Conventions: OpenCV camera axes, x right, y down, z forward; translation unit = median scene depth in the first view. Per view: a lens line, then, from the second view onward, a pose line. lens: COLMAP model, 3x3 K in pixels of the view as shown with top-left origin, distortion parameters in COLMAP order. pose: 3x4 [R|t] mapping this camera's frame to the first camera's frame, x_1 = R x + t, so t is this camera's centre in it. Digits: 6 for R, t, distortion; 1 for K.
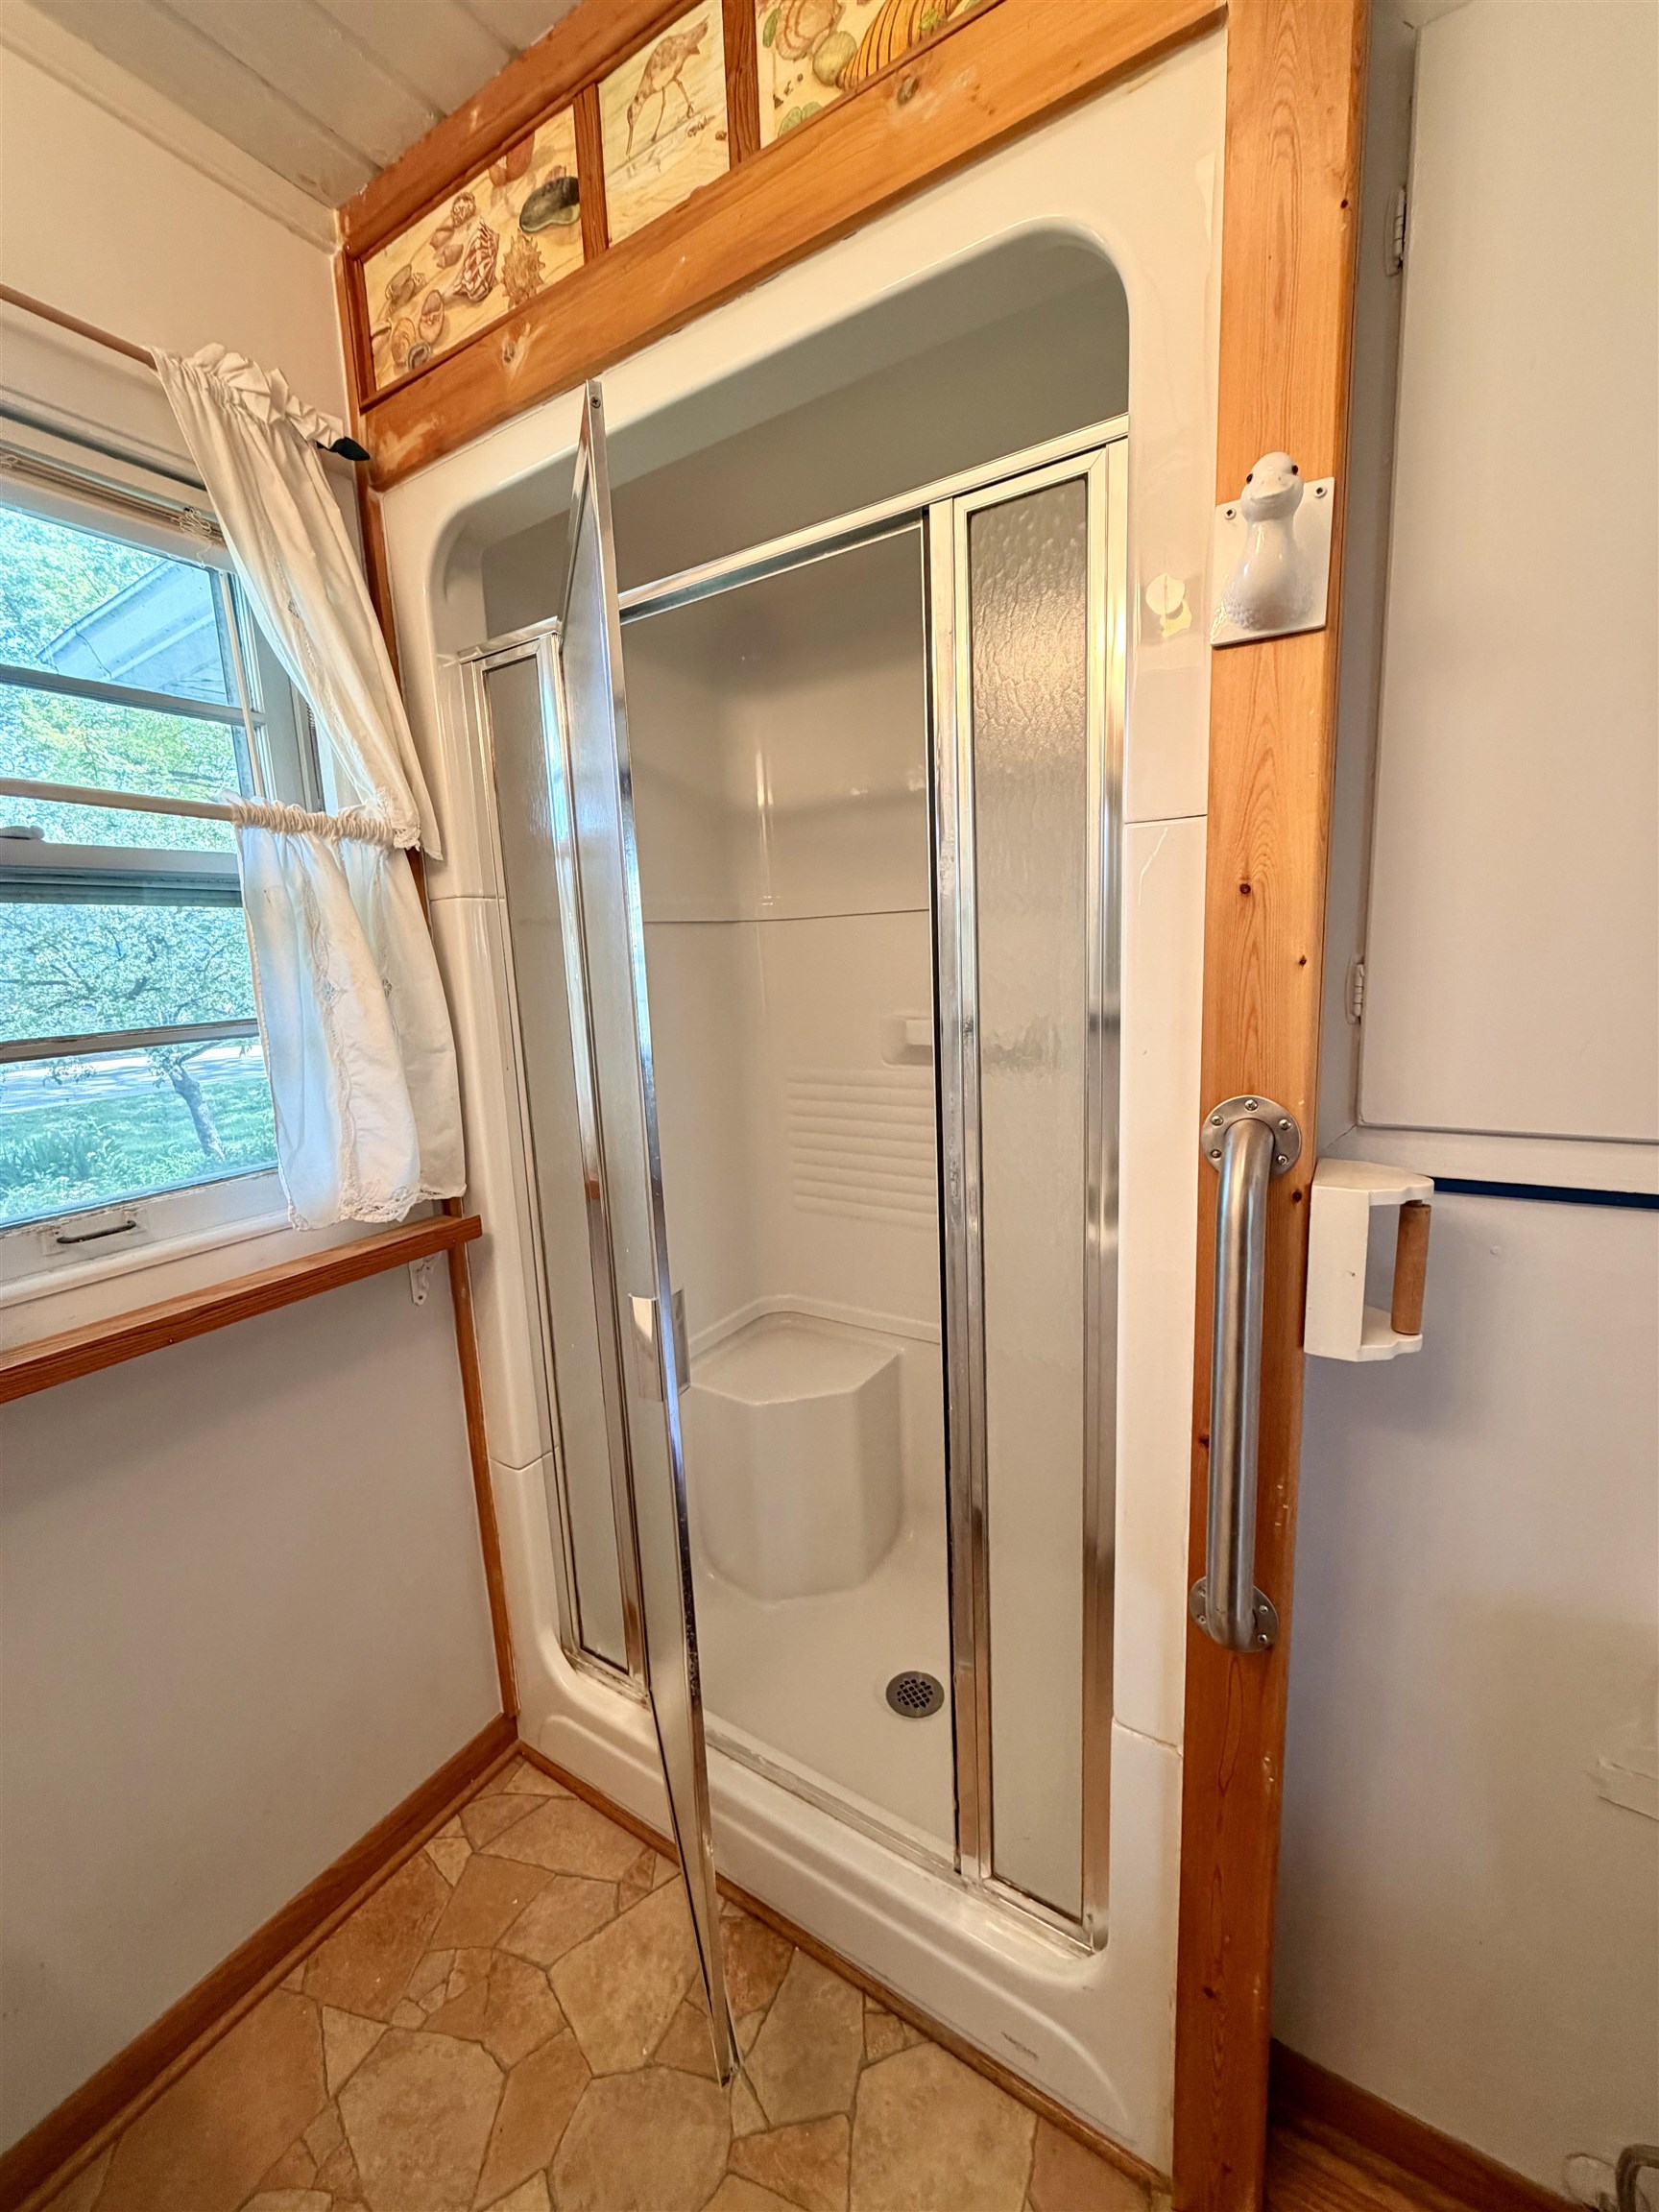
lens RADIAL K [[881.7, 0, 832.2], [0, 881.7, 1100.8], [0, 0, 1]] dist [-0.000924, -0.000011]
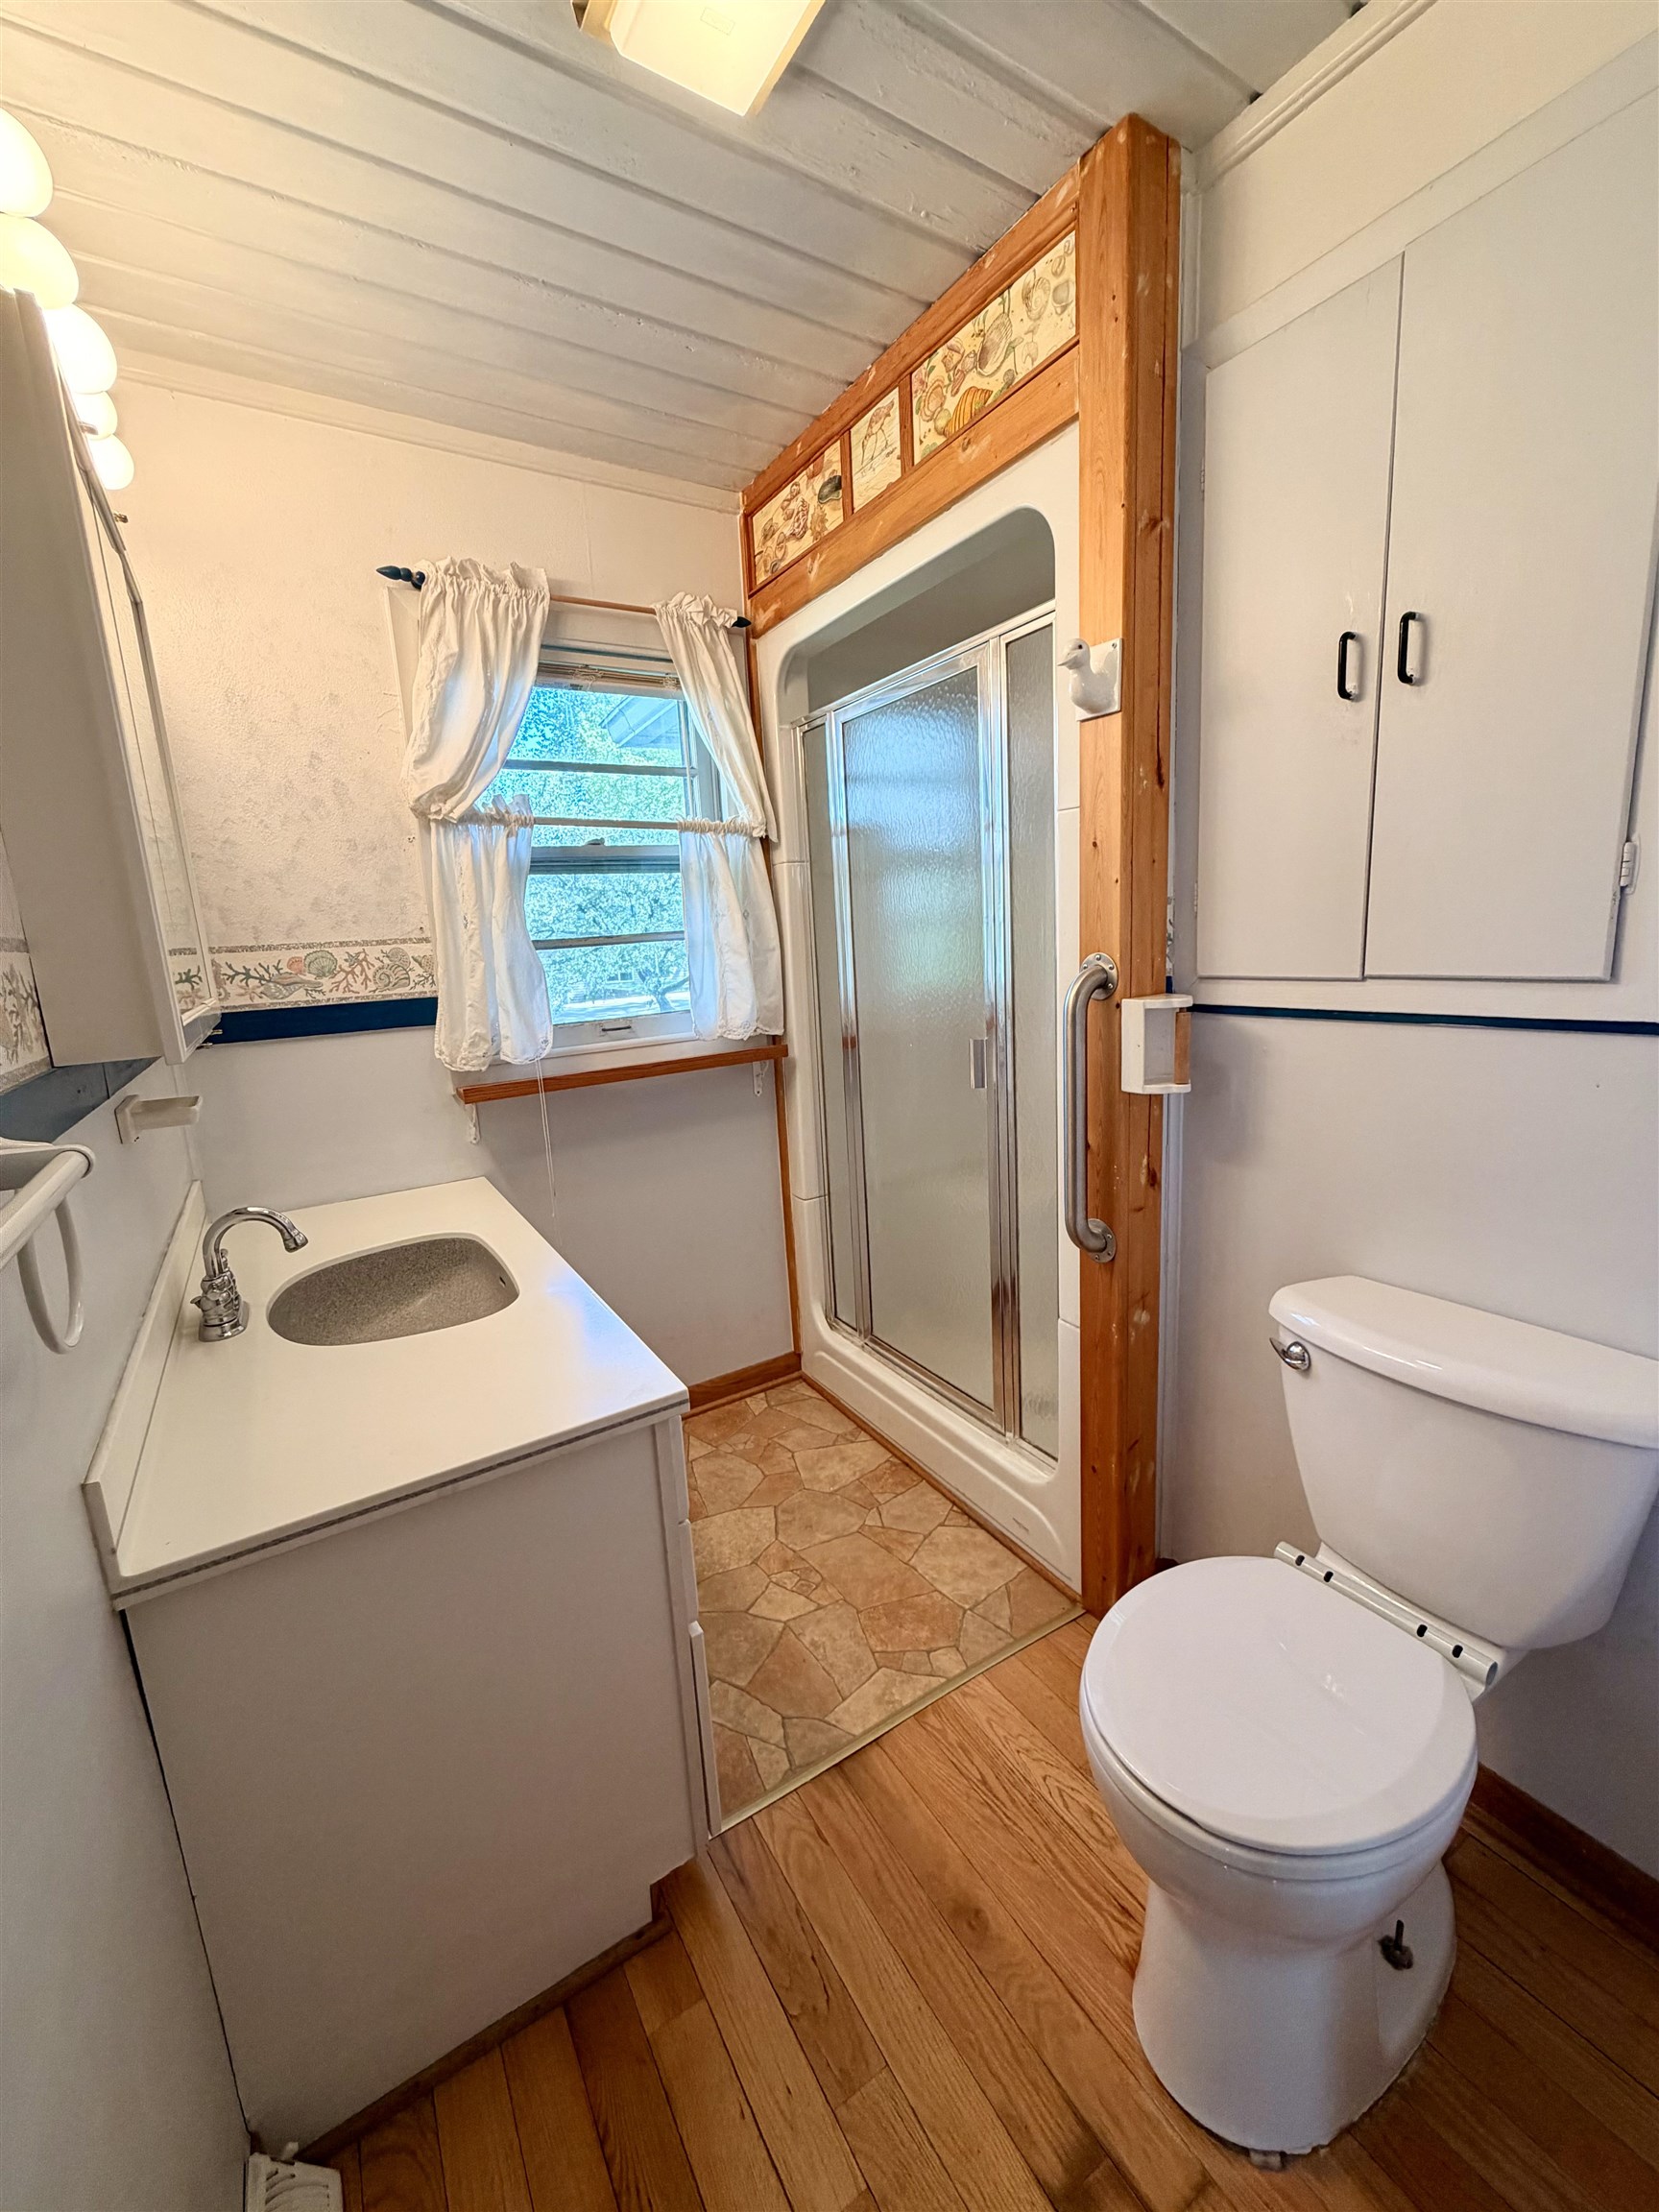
lens RADIAL K [[881.7, 0, 832.2], [0, 881.7, 1100.8], [0, 0, 1]] dist [-0.000924, -0.000011]
pose [[0.898076, 0.077659, -0.432930, 0.537429], [-0.056738, 0.996520, 0.061057, 0.152891], [0.436165, -0.030270, 0.899358, -0.656178]]
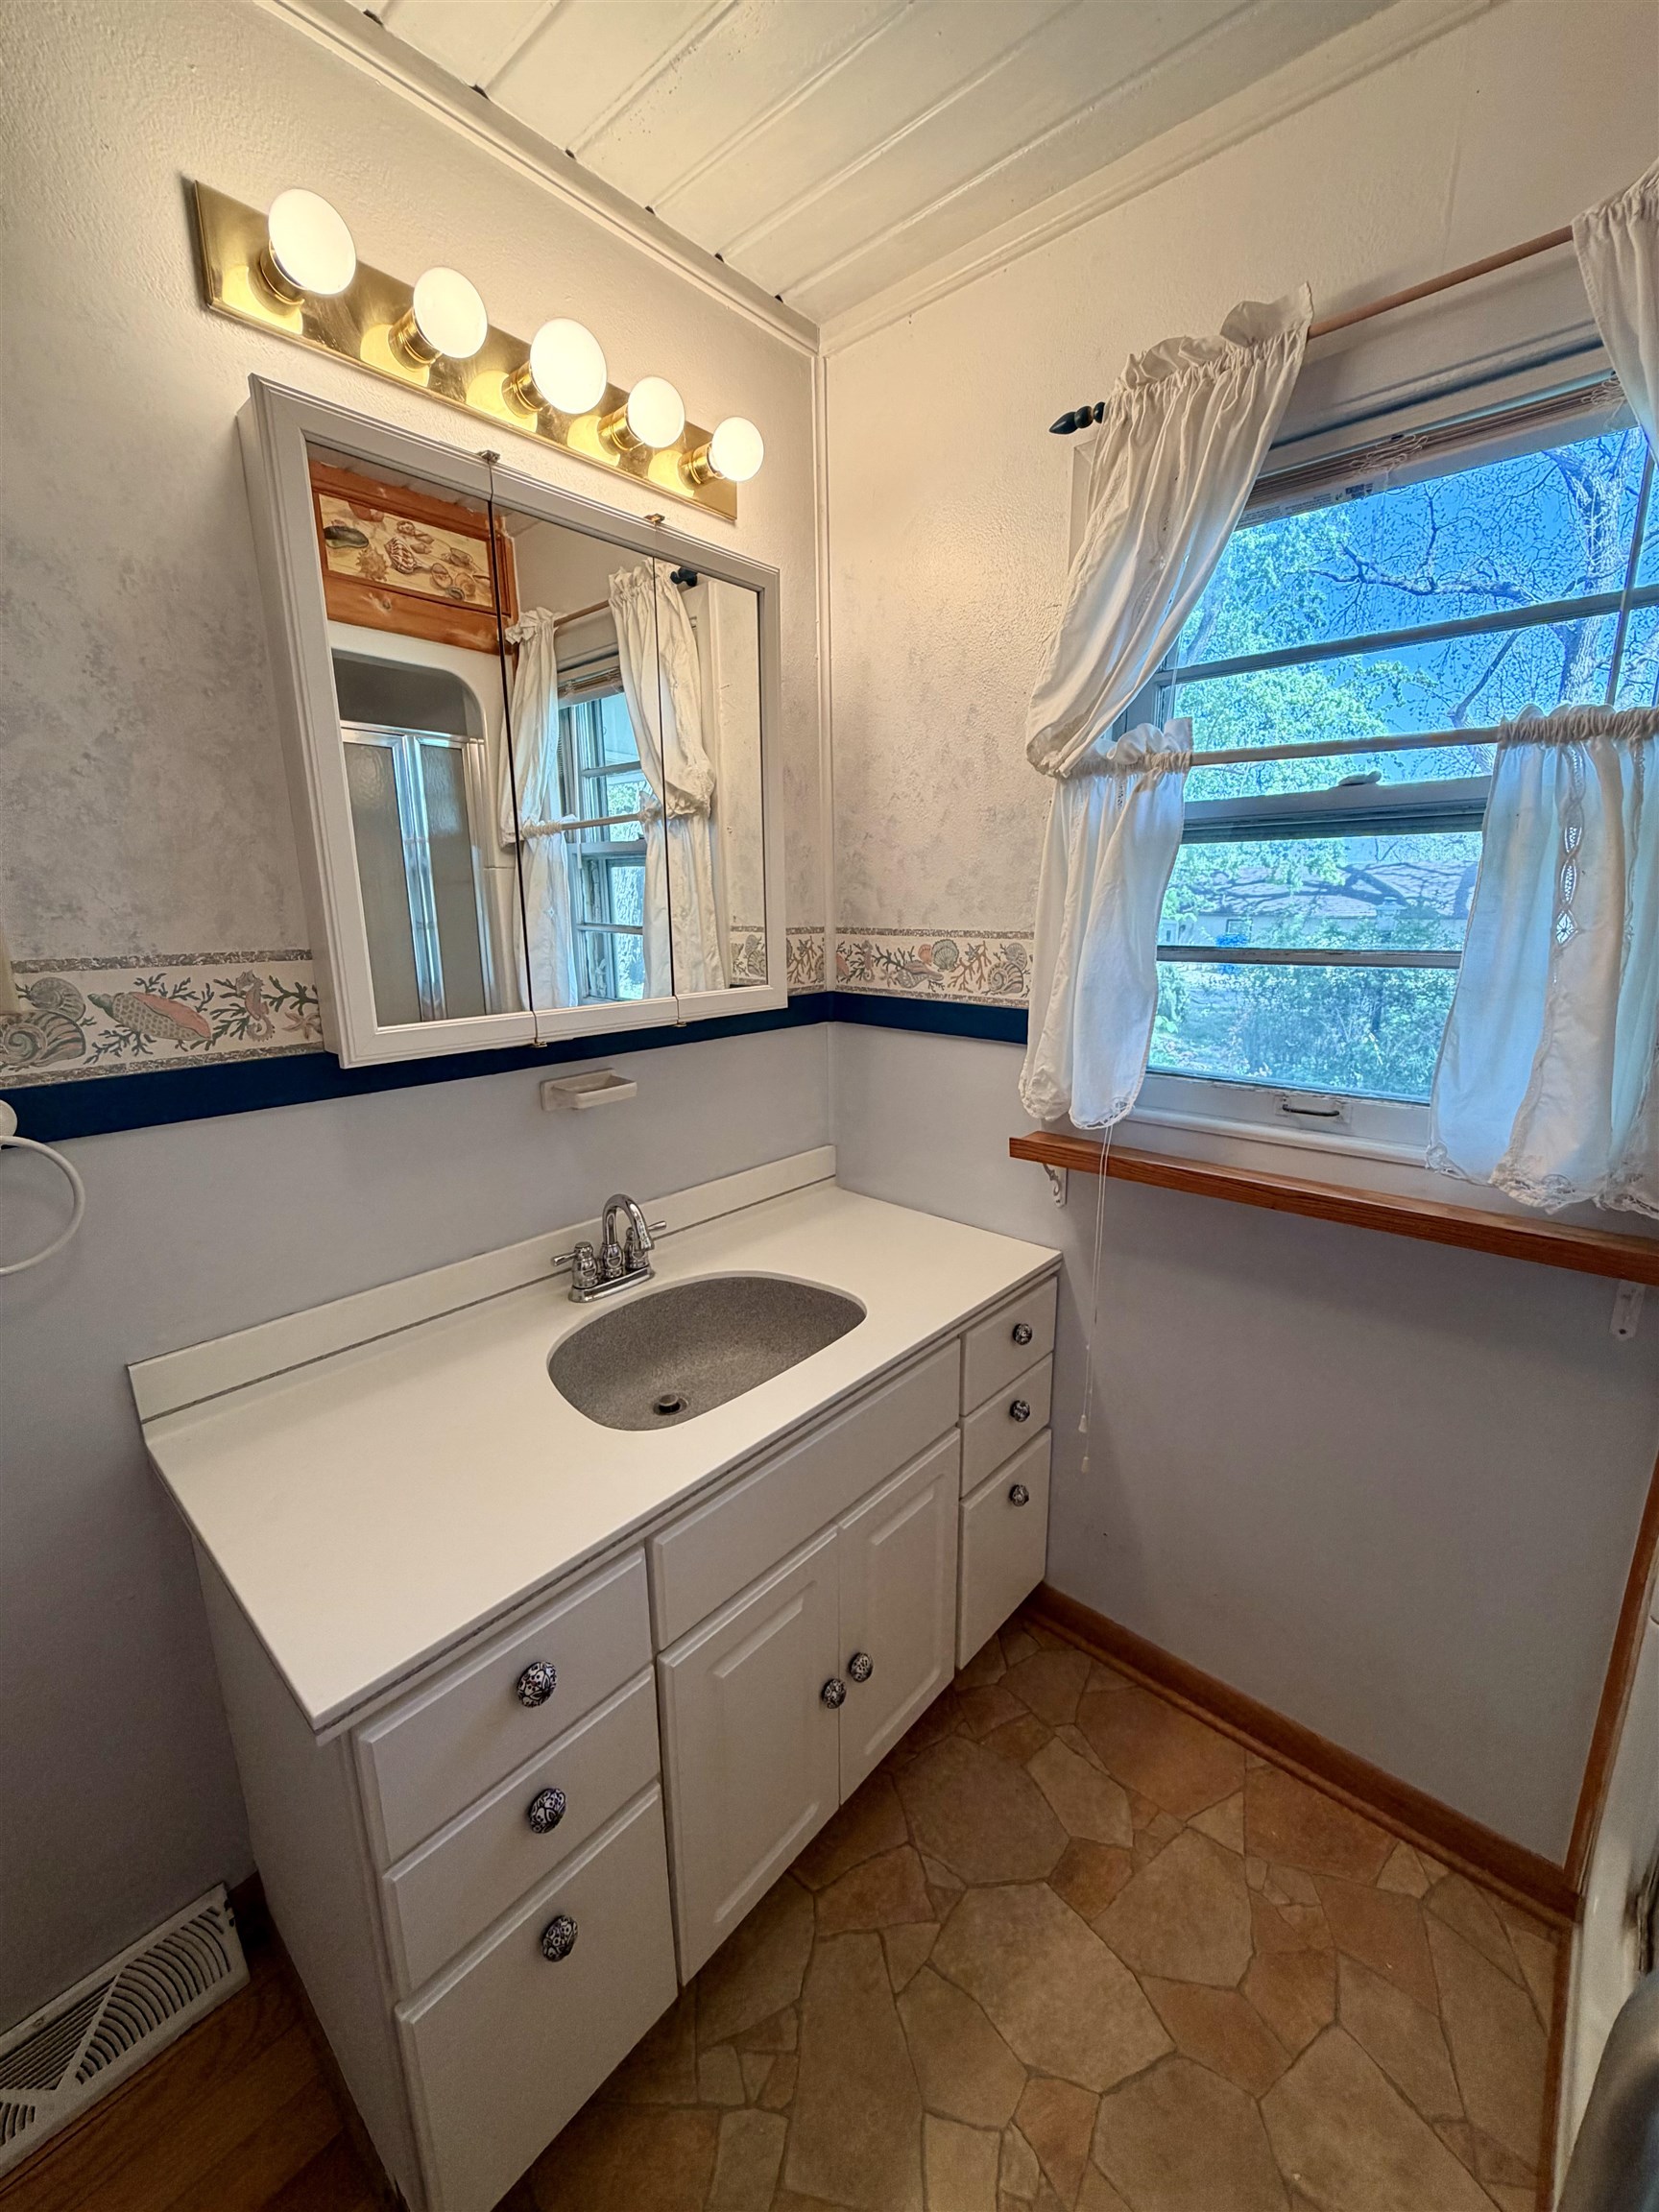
lens RADIAL K [[881.7, 0, 832.2], [0, 881.7, 1100.8], [0, 0, 1]] dist [-0.000924, -0.000011]
pose [[-0.170905, 0.262515, -0.949672, 0.419285], [-0.149412, 0.945801, 0.288333, -0.111360], [0.973893, 0.191170, -0.122419, 0.463114]]
